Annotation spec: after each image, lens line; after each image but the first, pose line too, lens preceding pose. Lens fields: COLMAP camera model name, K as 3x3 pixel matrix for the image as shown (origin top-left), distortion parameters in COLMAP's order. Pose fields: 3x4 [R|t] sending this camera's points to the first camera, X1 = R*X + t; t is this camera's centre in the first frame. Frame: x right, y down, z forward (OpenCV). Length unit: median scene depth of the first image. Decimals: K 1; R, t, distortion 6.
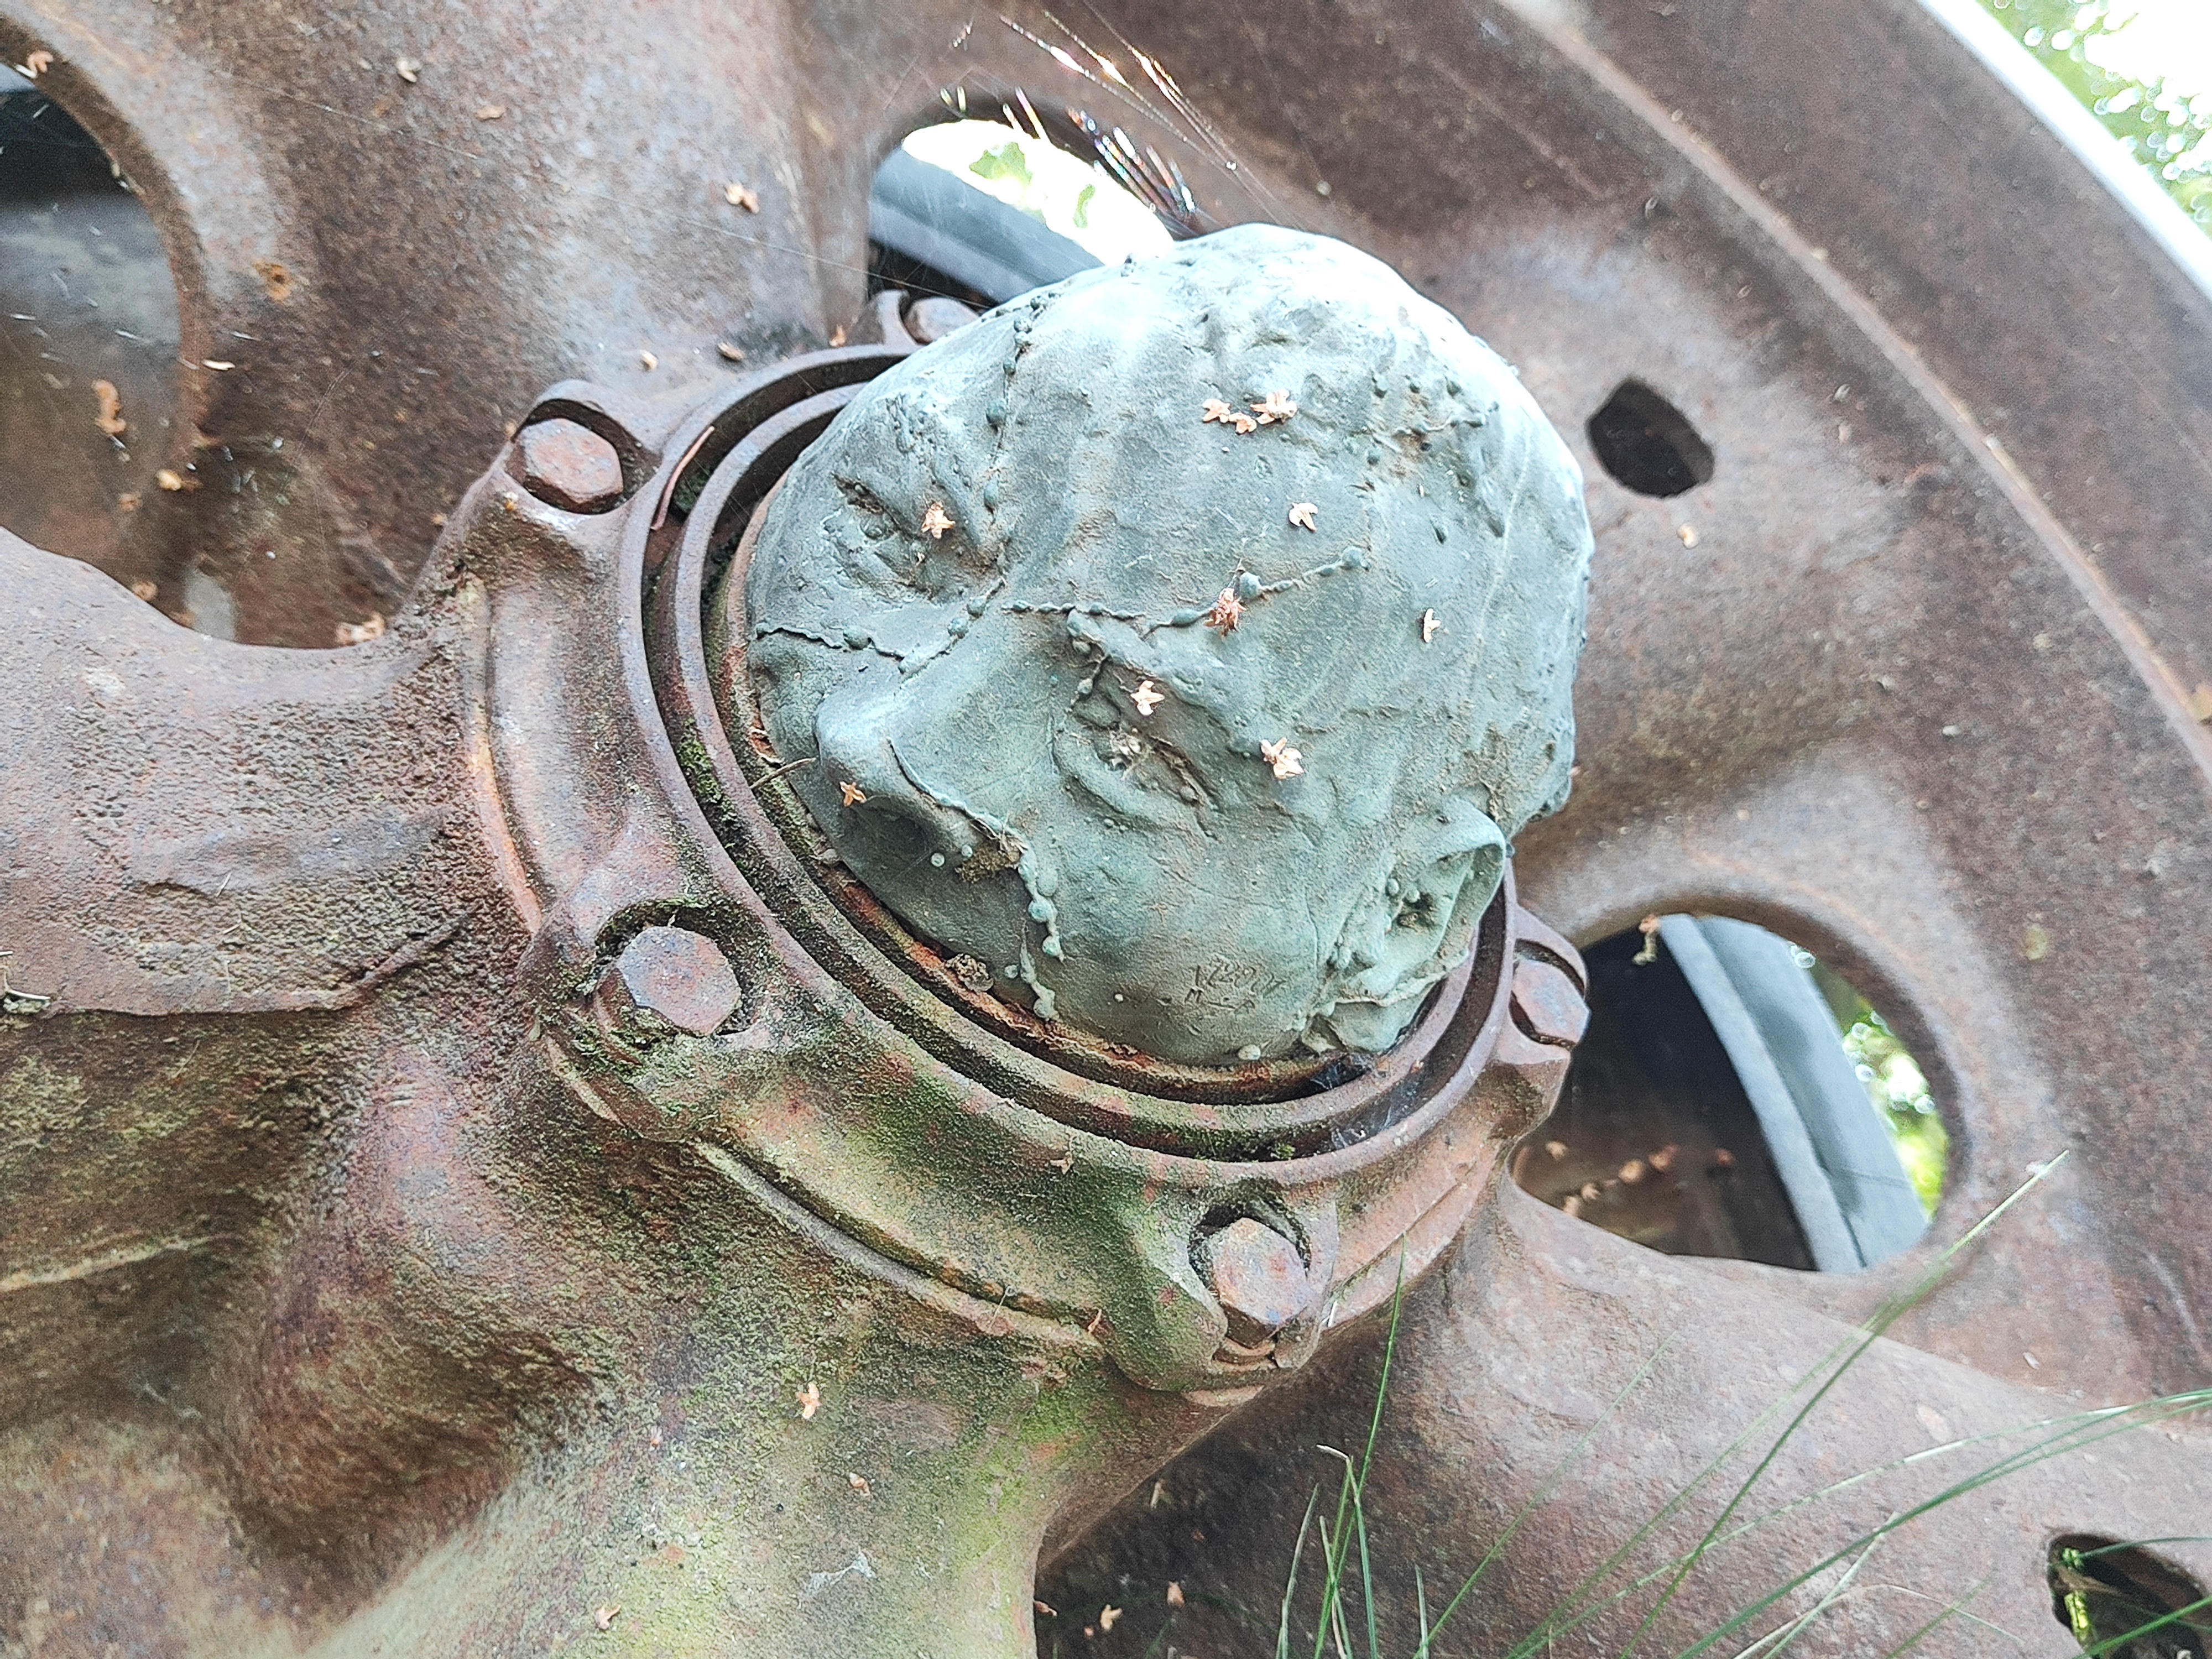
lens RADIAL K [[1935.1, 0, 1129.9], [0, 1935.1, 807.7], [0, 0, 1]] dist [-0.017096, -0.033888]
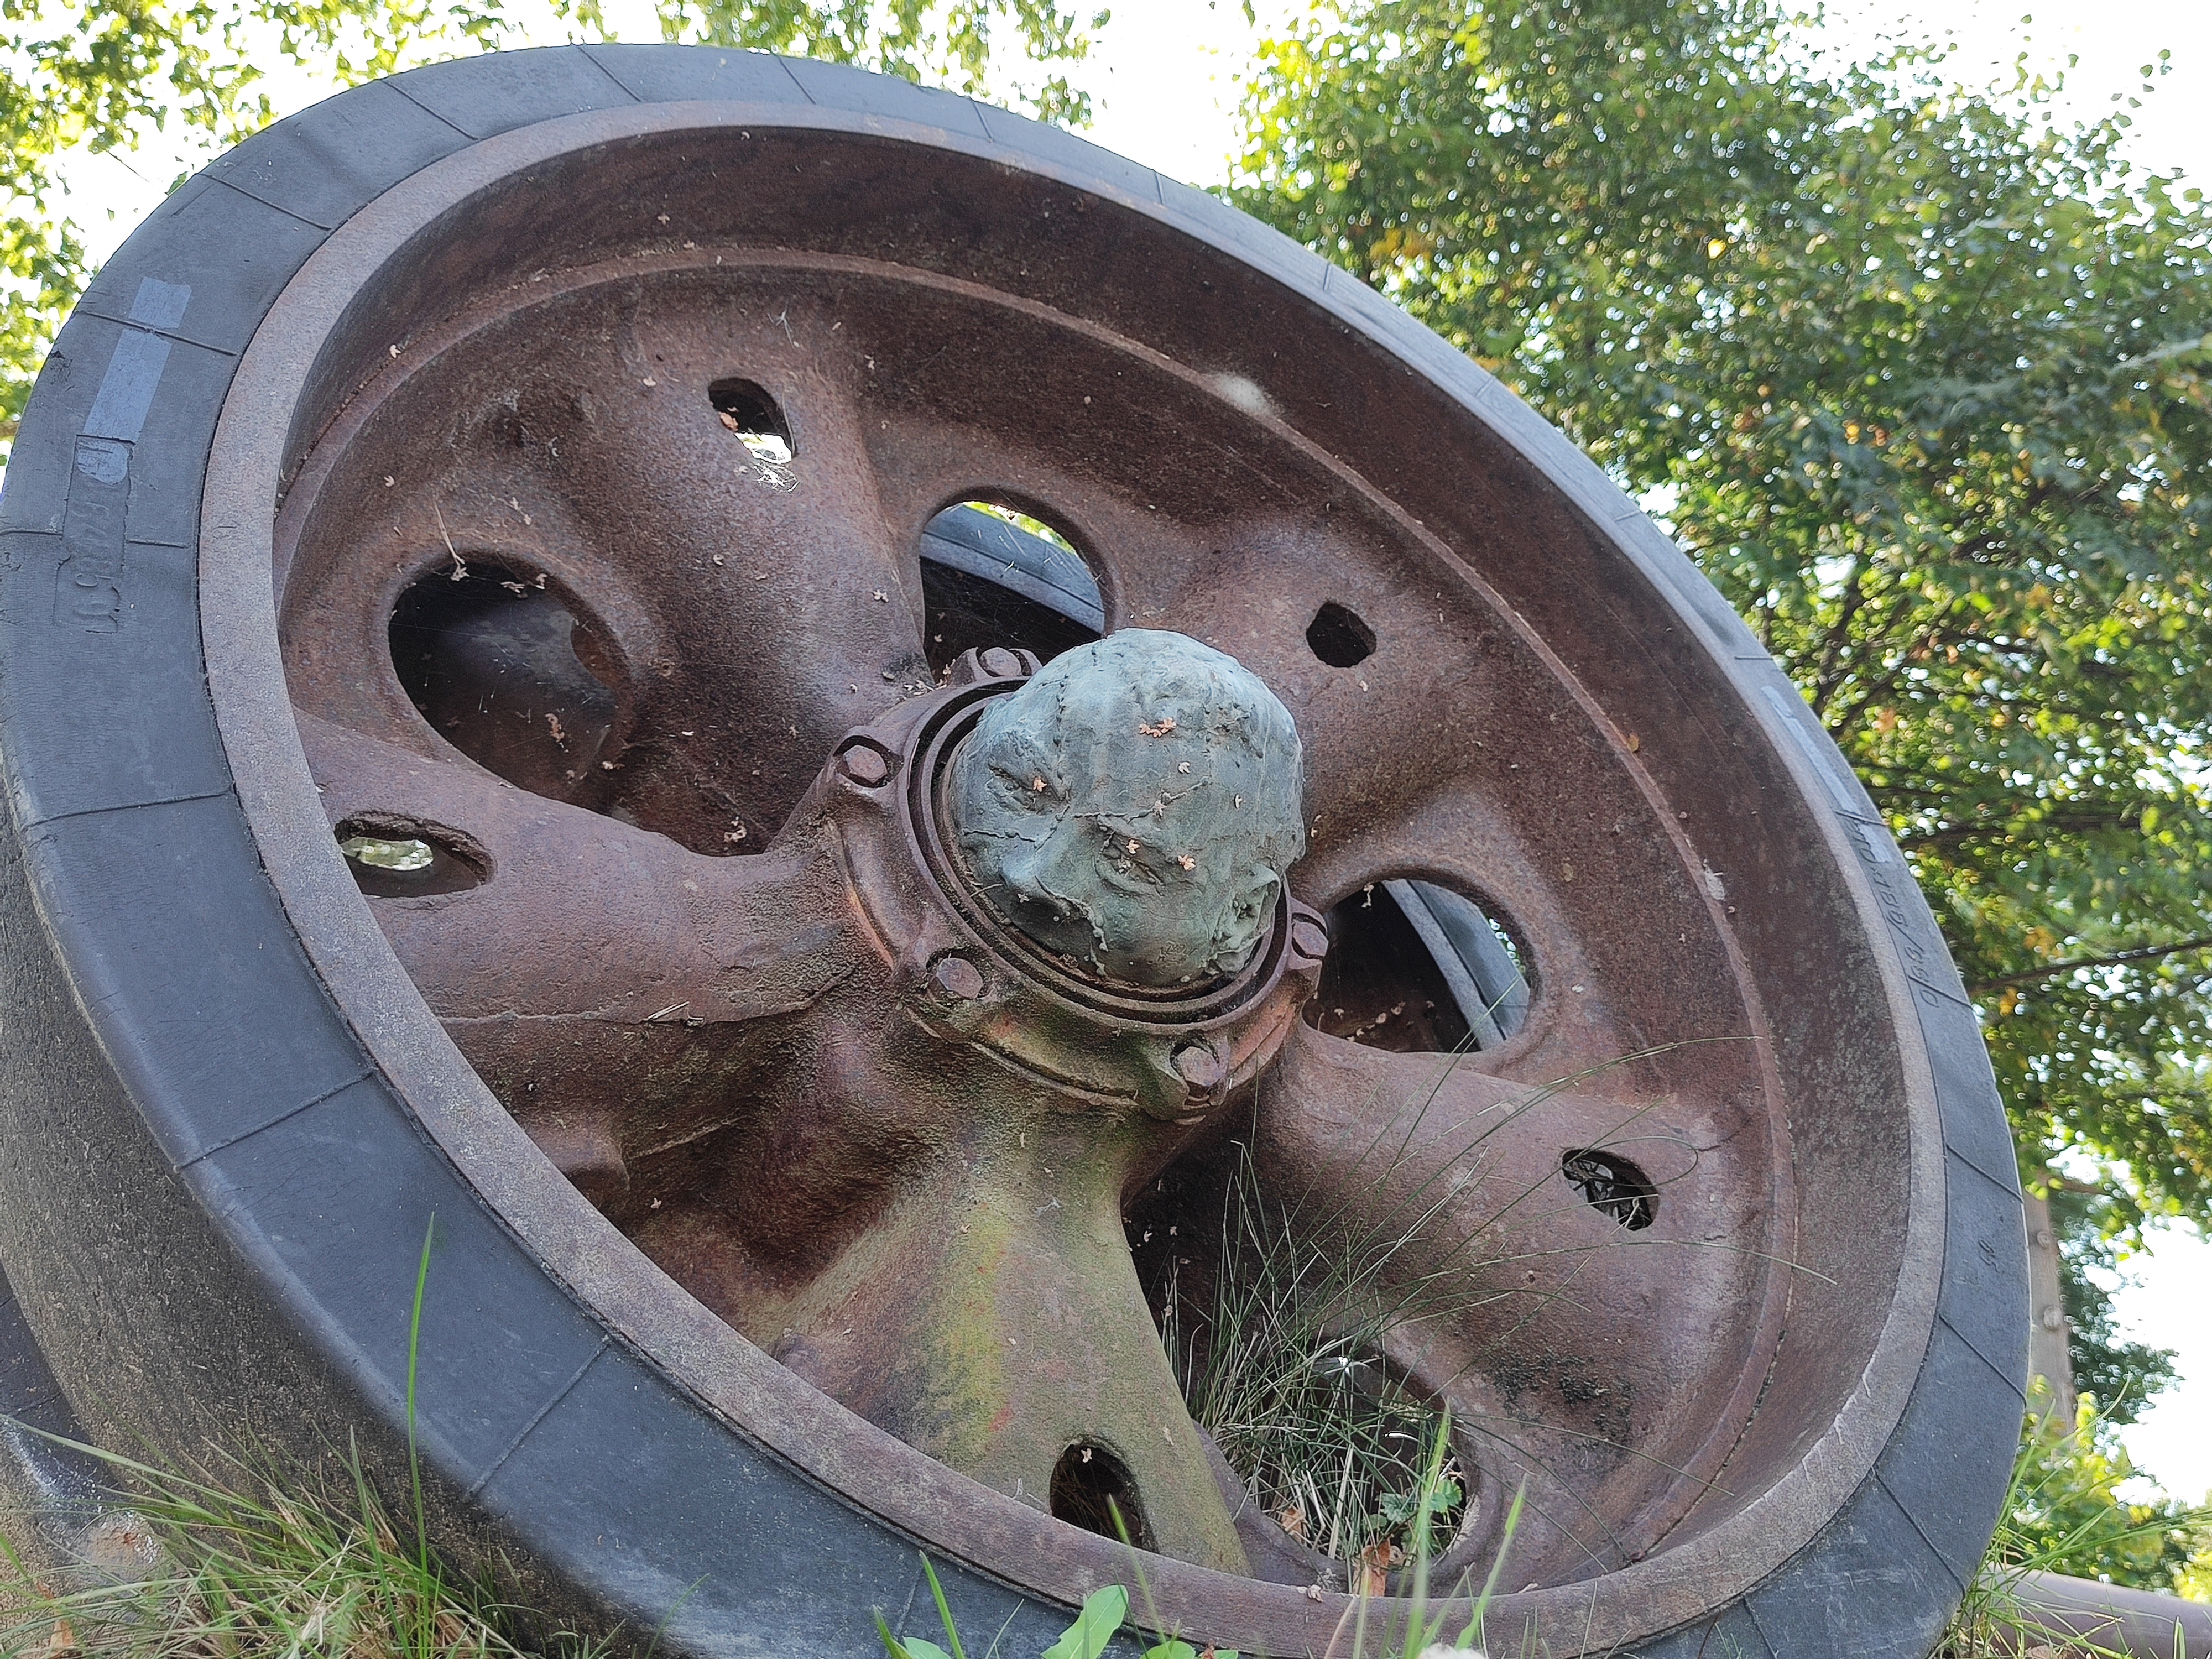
lens RADIAL K [[1935.1, 0, 1095.4], [0, 1935.1, 843.4], [0, 0, 1]] dist [-0.017096, -0.033888]
pose [[0.990496, -0.121754, 0.063983, -0.180490], [0.118584, 0.991622, 0.051219, -0.175776], [-0.069683, -0.043145, 0.996636, -1.378302]]
